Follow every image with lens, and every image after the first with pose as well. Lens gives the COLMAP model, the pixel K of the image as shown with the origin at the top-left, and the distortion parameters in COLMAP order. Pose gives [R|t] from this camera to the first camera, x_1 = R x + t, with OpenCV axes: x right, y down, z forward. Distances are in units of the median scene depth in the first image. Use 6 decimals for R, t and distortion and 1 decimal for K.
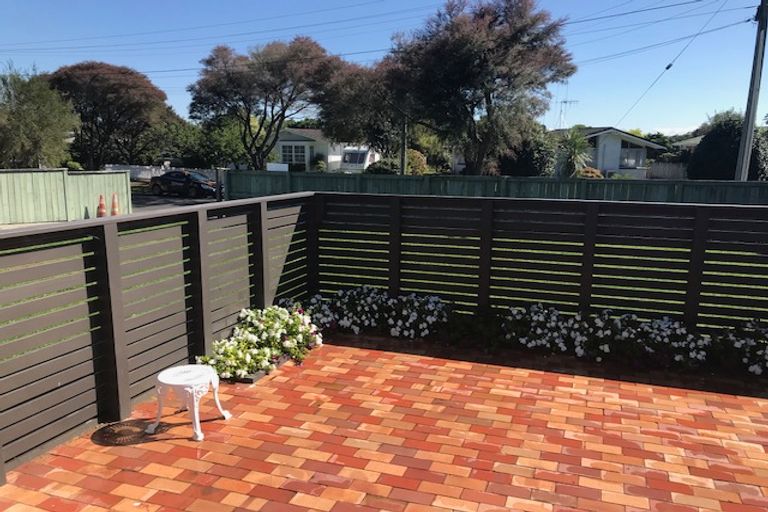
lens RADIAL K [[633.3, 0, 380.6], [0, 633.3, 258.4], [0, 0, 1]] dist [0.021926, -0.009623]
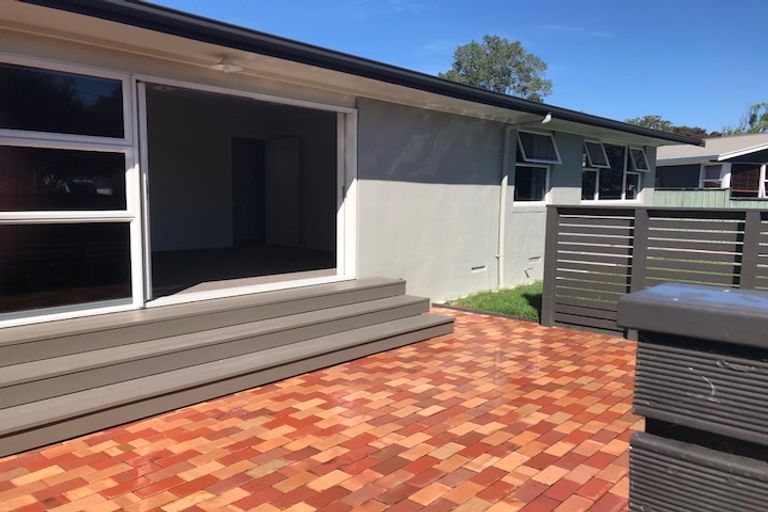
lens RADIAL K [[633.3, 0, 386.6], [0, 633.3, 256.4], [0, 0, 1]] dist [0.021926, -0.009623]
pose [[-0.371795, 0.072855, -0.925452, 0.870850], [-0.176958, 0.973073, 0.147696, -0.045012], [0.911293, 0.218679, -0.348891, 0.702699]]
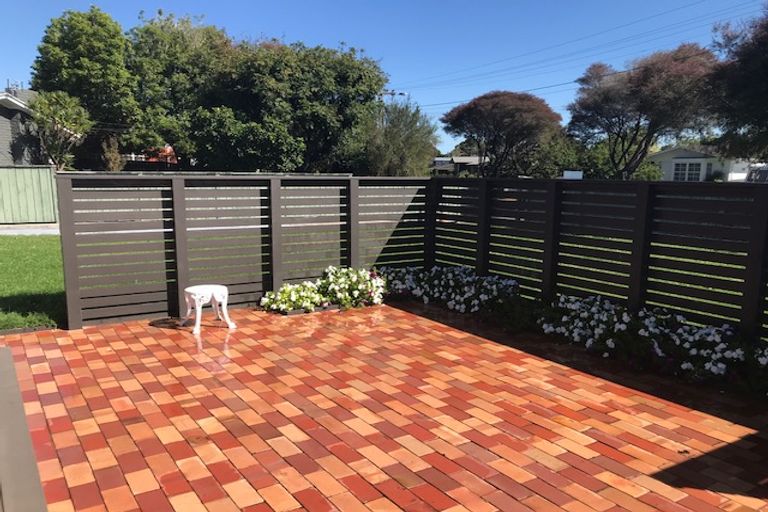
lens RADIAL K [[633.3, 0, 386.0], [0, 633.3, 255.9], [0, 0, 1]] dist [0.021926, -0.009623]
pose [[0.786992, 0.076809, -0.612164, 0.607793], [-0.103483, 0.994597, -0.008243, 0.057705], [0.608223, 0.069836, 0.790688, 0.097063]]
